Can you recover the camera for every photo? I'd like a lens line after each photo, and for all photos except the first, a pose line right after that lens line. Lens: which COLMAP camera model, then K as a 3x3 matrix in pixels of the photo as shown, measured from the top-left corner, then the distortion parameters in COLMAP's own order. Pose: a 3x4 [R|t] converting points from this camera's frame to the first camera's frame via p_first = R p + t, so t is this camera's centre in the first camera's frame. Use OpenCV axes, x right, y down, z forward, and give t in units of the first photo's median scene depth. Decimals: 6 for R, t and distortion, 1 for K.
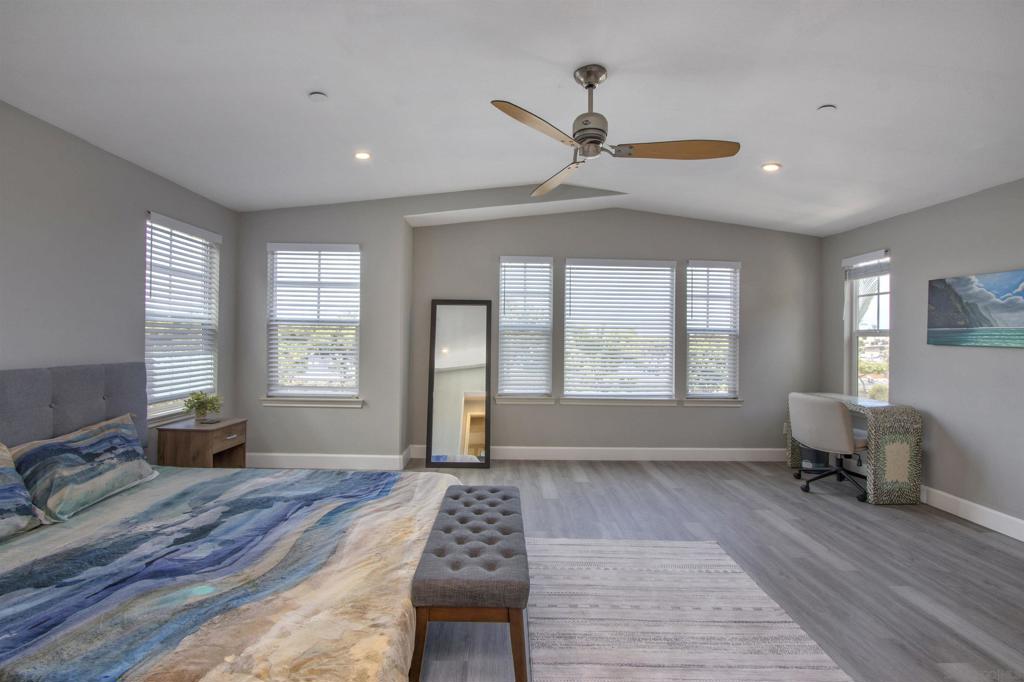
lens RADIAL K [[475.2, 0, 507.3], [0, 475.2, 324.1], [0, 0, 1]] dist [-0.025111, 0.005250]
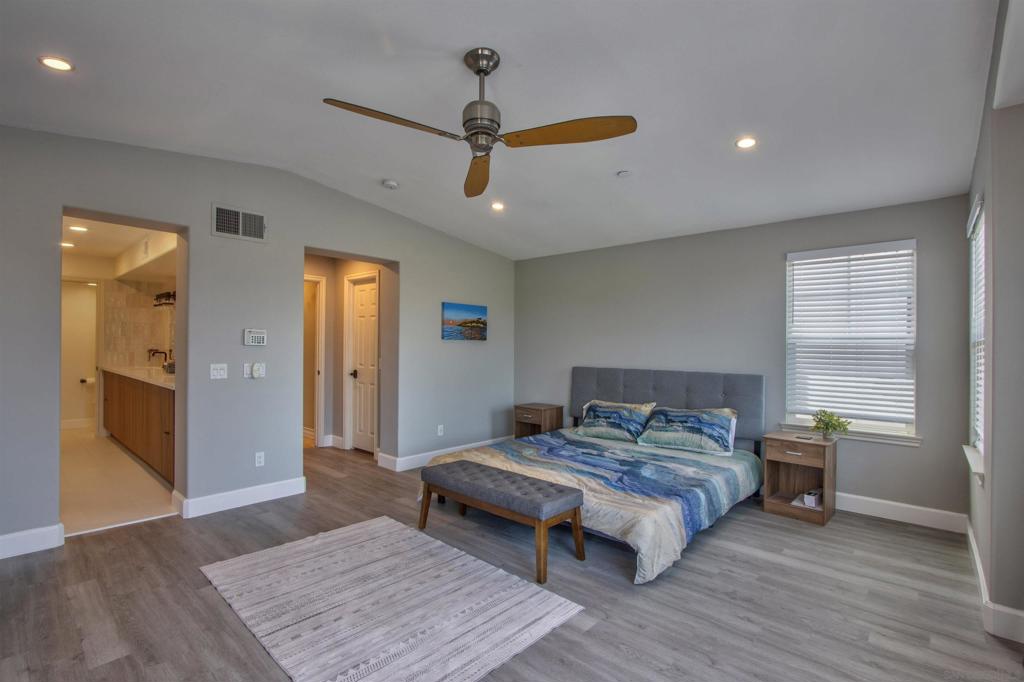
lens RADIAL K [[475.2, 0, 507.5], [0, 475.2, 346.8], [0, 0, 1]] dist [-0.025111, 0.005250]
pose [[-0.682224, -0.025631, -0.730694, 0.573175], [-0.005176, 0.999530, -0.030229, 0.038356], [0.731125, -0.016840, -0.682036, 1.184563]]
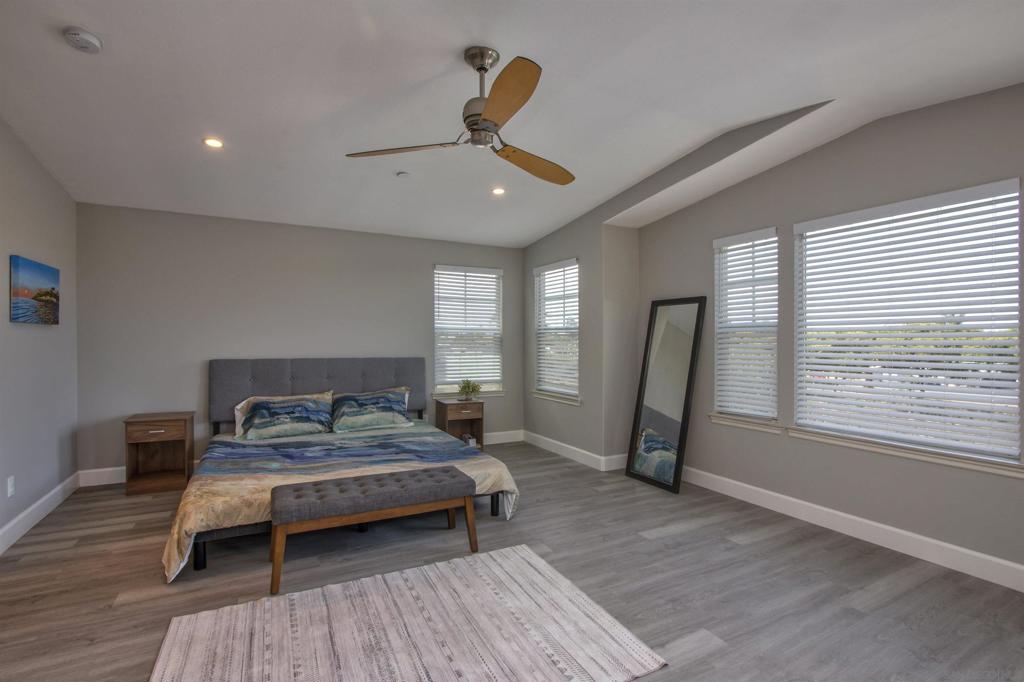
lens RADIAL K [[475.2, 0, 515.8], [0, 475.2, 343.3], [0, 0, 1]] dist [-0.025111, 0.005250]
pose [[0.459872, -0.006478, -0.887962, 0.735147], [0.025215, 0.999665, 0.005766, 0.025175], [0.887627, -0.025042, 0.459881, 0.446951]]
